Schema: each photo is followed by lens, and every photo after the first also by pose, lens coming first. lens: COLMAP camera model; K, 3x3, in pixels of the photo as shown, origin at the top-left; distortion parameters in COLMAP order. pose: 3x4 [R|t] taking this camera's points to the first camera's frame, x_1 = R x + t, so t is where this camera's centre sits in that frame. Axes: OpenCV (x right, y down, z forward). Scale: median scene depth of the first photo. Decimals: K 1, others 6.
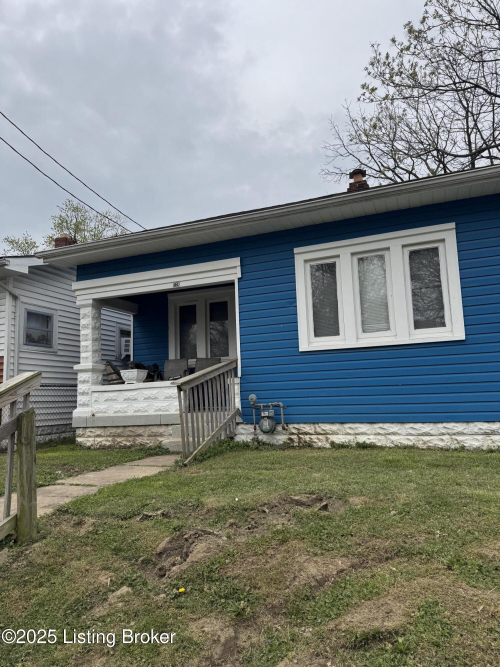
lens RADIAL K [[463.1, 0, 250.0], [0, 463.1, 333.5], [0, 0, 1]] dist [0.023826, -0.001599]
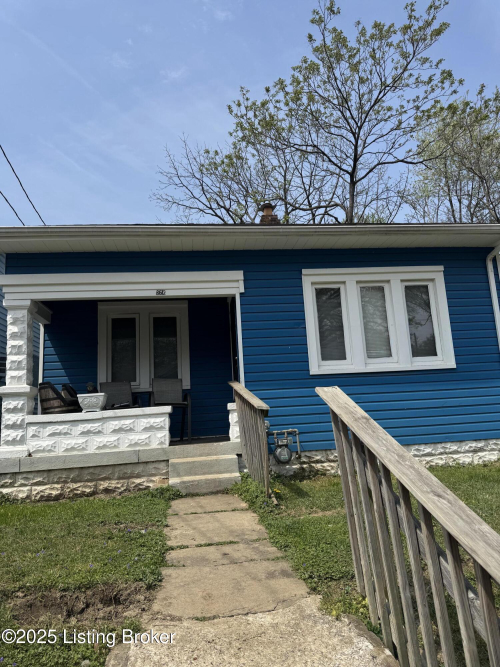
lens RADIAL K [[479.7, 0, 252.5], [0, 479.7, 327.4], [0, 0, 1]] dist [0.067044, -0.167316]
pose [[0.877284, 0.077210, 0.473720, -0.478082], [-0.036687, 0.994876, -0.094209, 0.038604], [-0.478567, 0.065268, 0.875622, 0.173935]]
